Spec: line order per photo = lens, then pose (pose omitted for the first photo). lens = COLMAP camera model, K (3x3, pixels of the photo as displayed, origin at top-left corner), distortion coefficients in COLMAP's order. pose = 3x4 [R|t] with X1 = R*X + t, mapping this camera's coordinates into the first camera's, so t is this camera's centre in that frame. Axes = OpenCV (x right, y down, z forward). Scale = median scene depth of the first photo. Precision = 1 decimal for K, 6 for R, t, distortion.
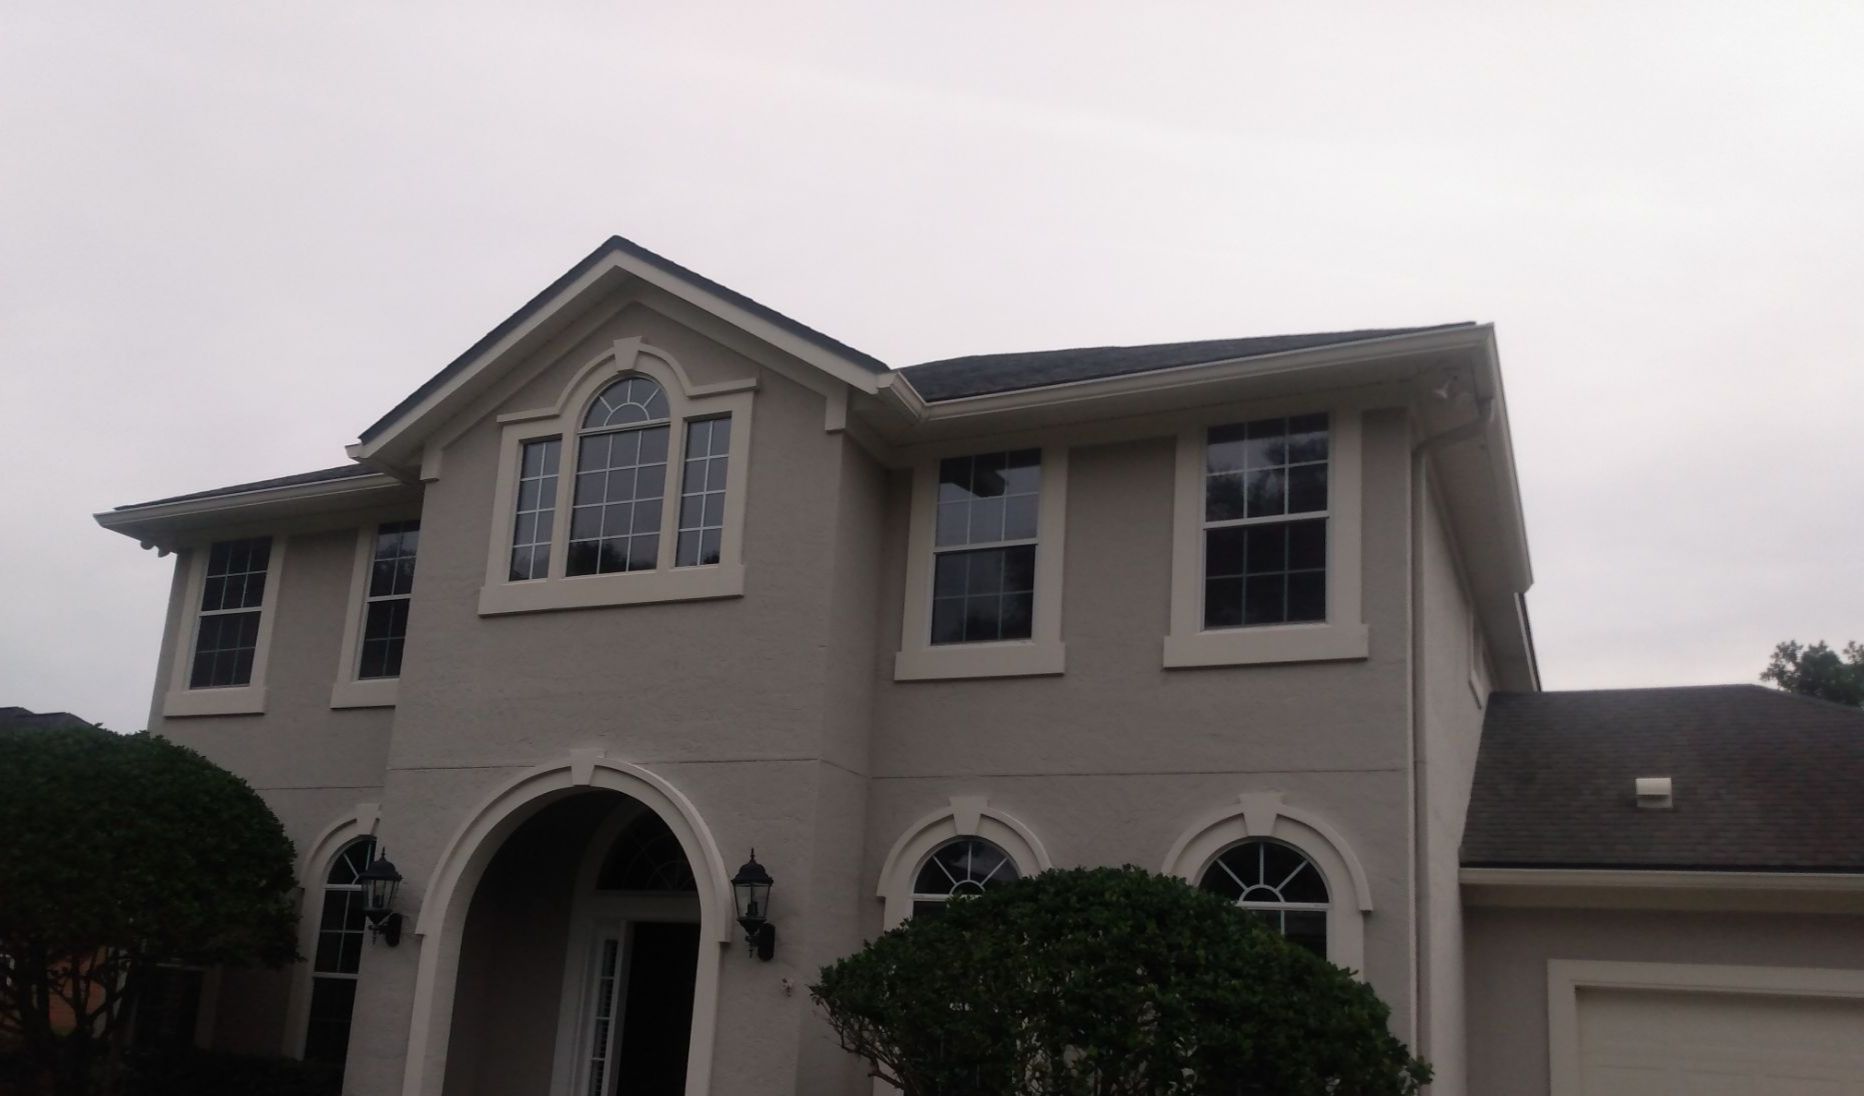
lens RADIAL K [[1415.4, 0, 903.8], [0, 1415.4, 745.3], [0, 0, 1]] dist [0.095034, -0.000979]
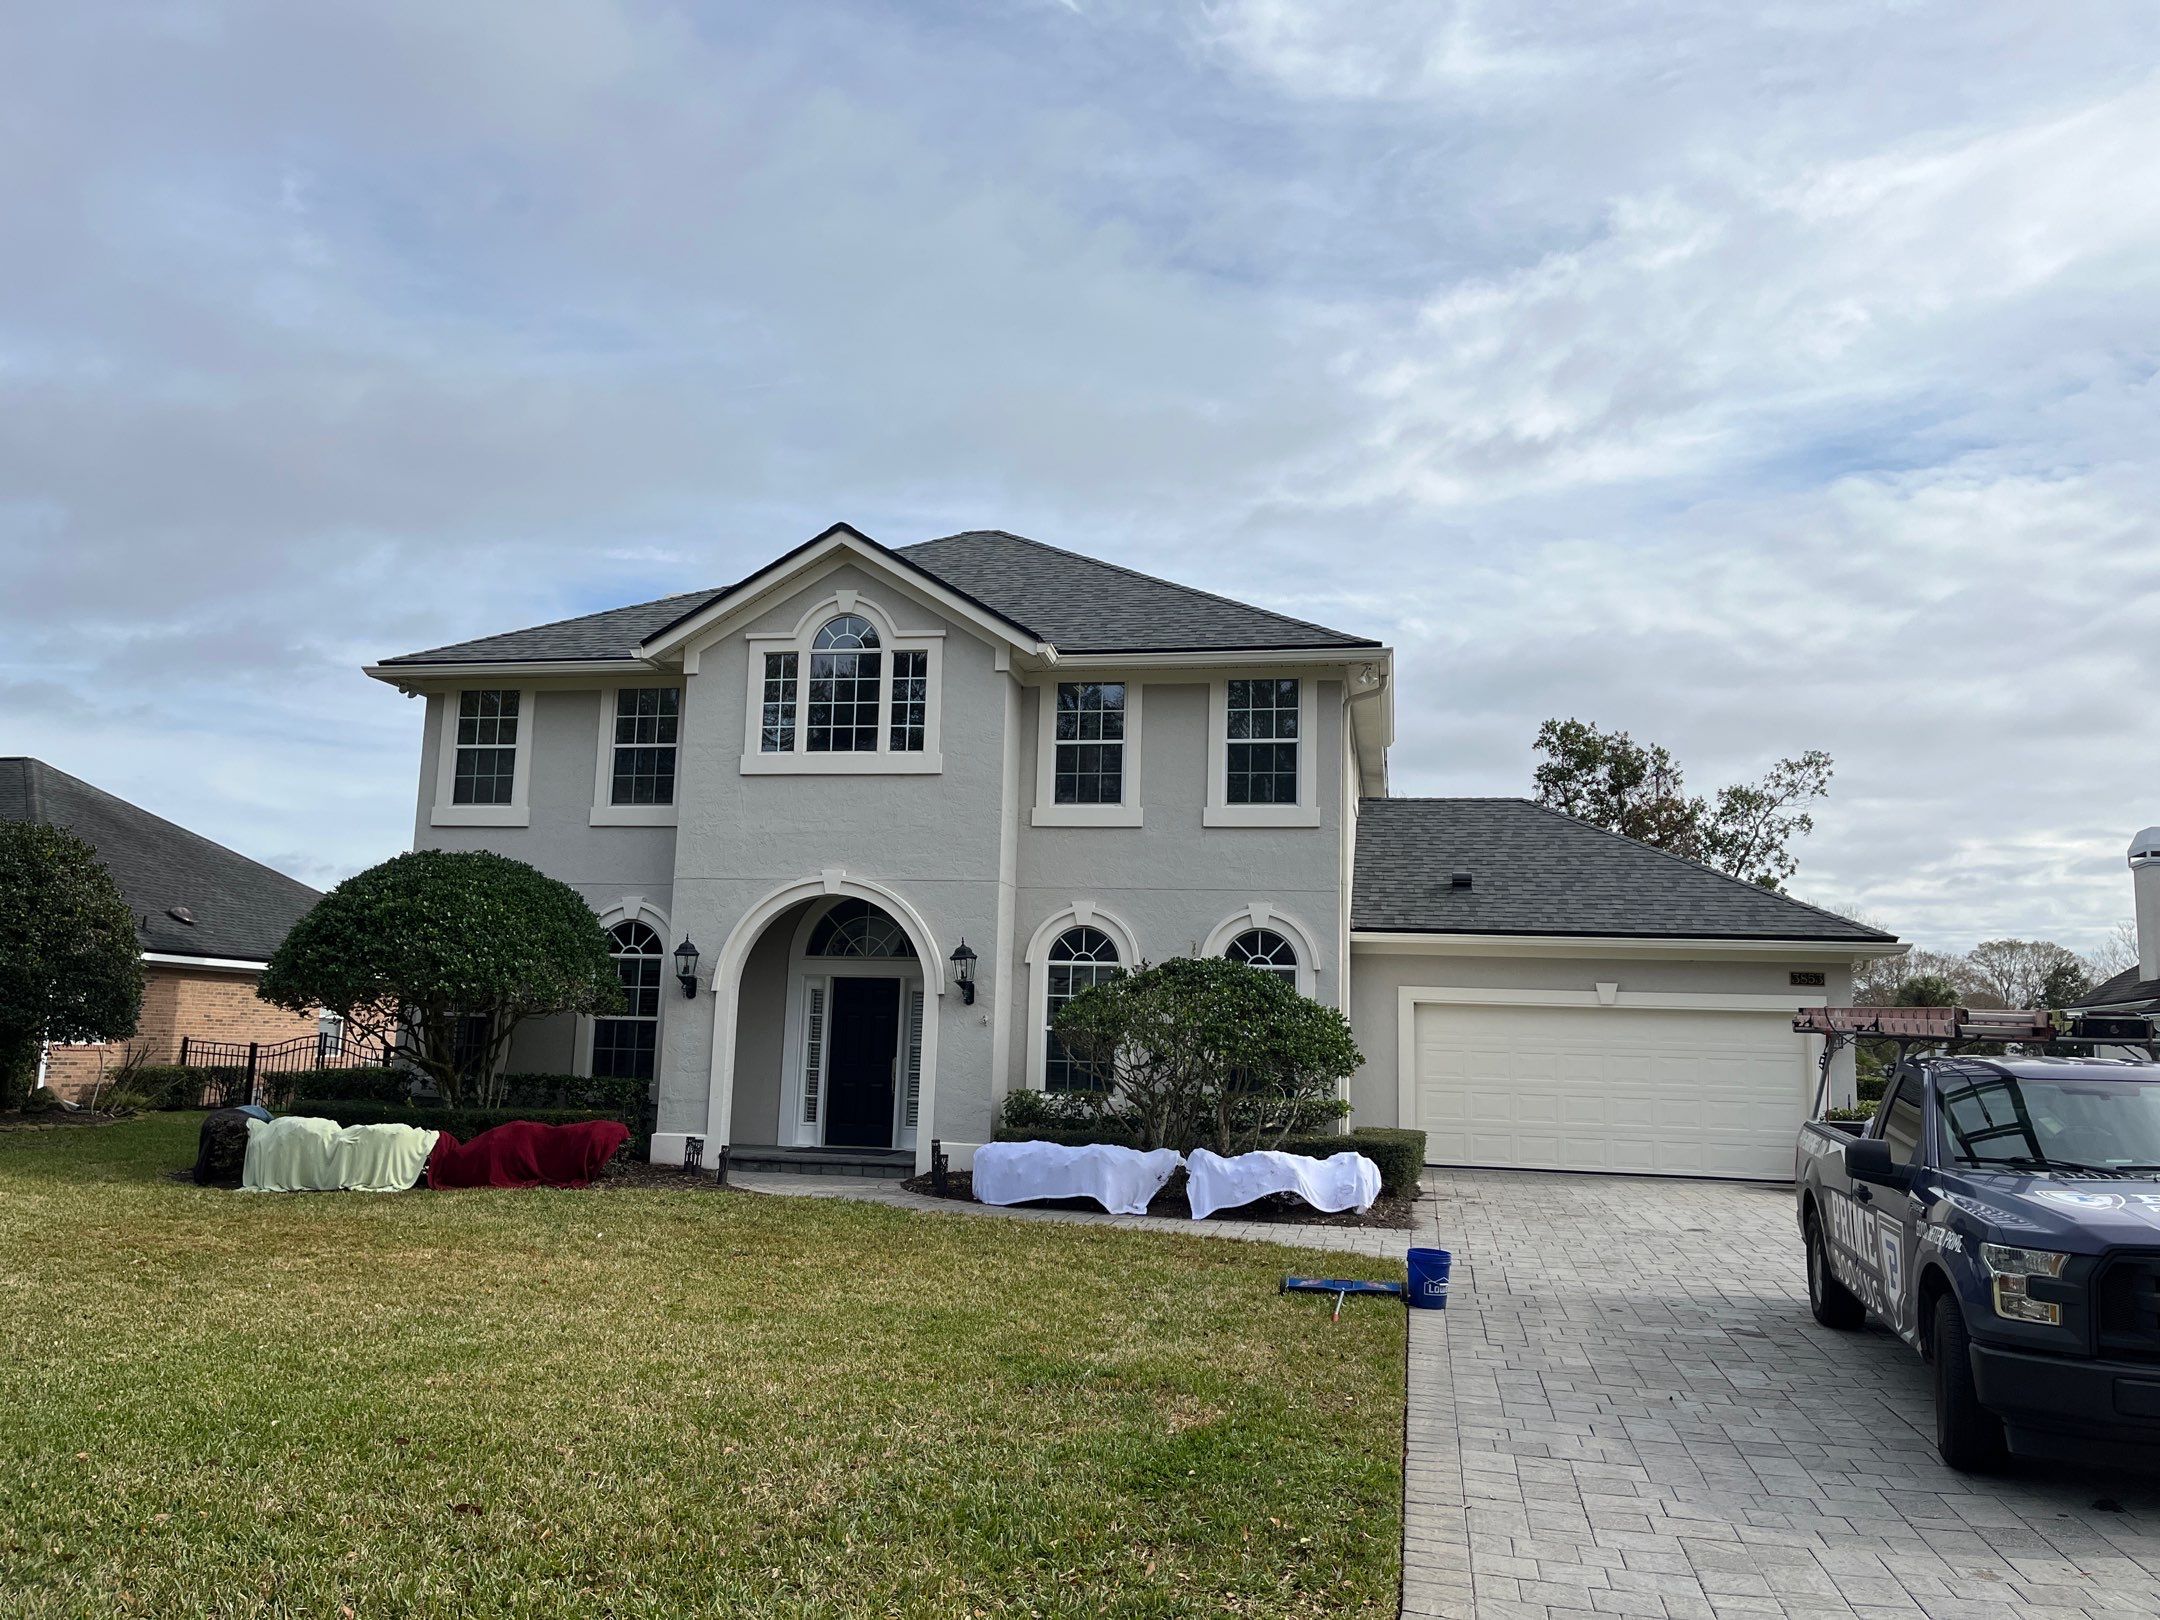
lens RADIAL K [[1618.4, 0, 1080.0], [0, 1618.4, 810.0], [0, 0, 1]] dist [0.111571, -0.149193]
pose [[0.968682, 0.002562, 0.248293, -0.394620], [-0.016908, 0.998306, 0.055662, -0.161411], [-0.247730, -0.058117, 0.967084, -0.744385]]
